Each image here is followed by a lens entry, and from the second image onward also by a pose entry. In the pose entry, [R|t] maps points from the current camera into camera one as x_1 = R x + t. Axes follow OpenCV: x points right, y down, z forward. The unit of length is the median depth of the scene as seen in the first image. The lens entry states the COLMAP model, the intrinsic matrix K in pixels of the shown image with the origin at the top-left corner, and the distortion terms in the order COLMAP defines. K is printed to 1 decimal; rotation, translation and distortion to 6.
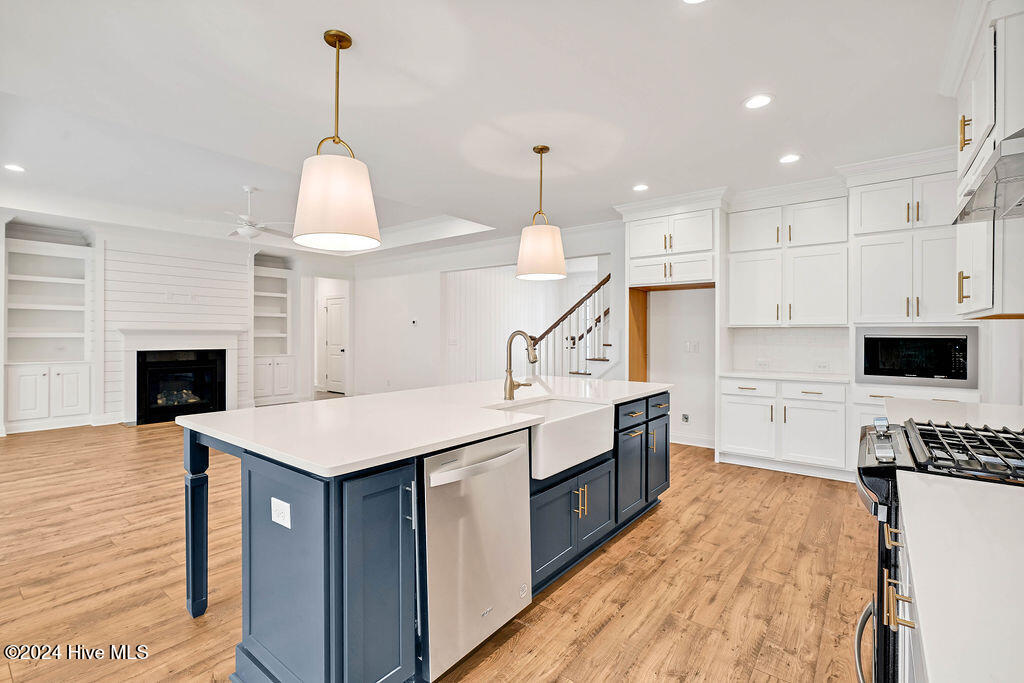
lens RADIAL K [[465.5, 0, 511.6], [0, 465.5, 336.3], [0, 0, 1]] dist [-0.015919, 0.005399]
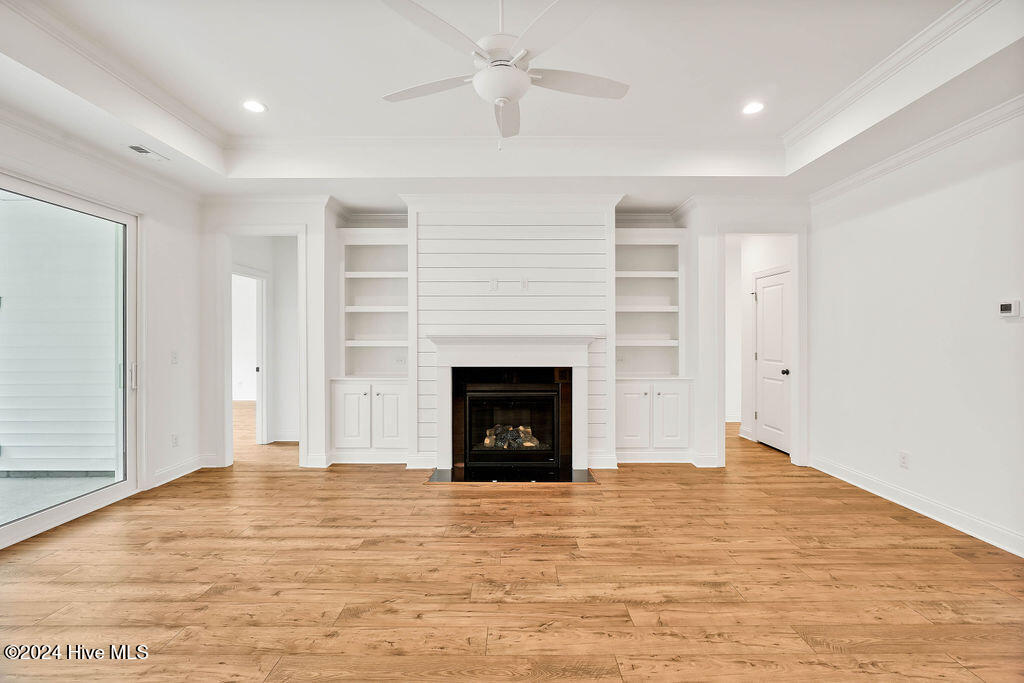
lens RADIAL K [[465.5, 0, 511.6], [0, 465.5, 336.3], [0, 0, 1]] dist [-0.015919, 0.005399]
pose [[0.618745, -0.006075, -0.785568, -0.219620], [0.000082, 0.999971, -0.007669, -0.008775], [0.785592, 0.004681, 0.618728, 0.661389]]
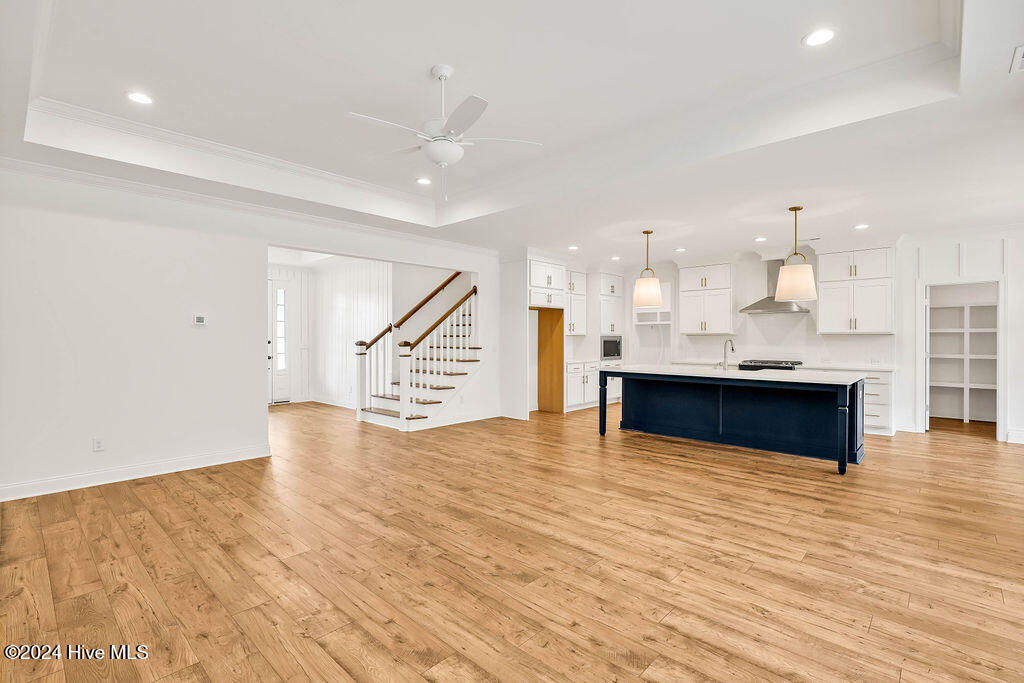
lens RADIAL K [[472.8, 0, 512.3], [0, 472.8, 339.5], [0, 0, 1]] dist [-0.006024, -0.000600]
pose [[0.079232, -0.006632, 0.996834, -0.959478], [0.003505, 0.999974, 0.006374, -0.010637], [-0.996850, 0.002988, 0.079253, 0.759875]]
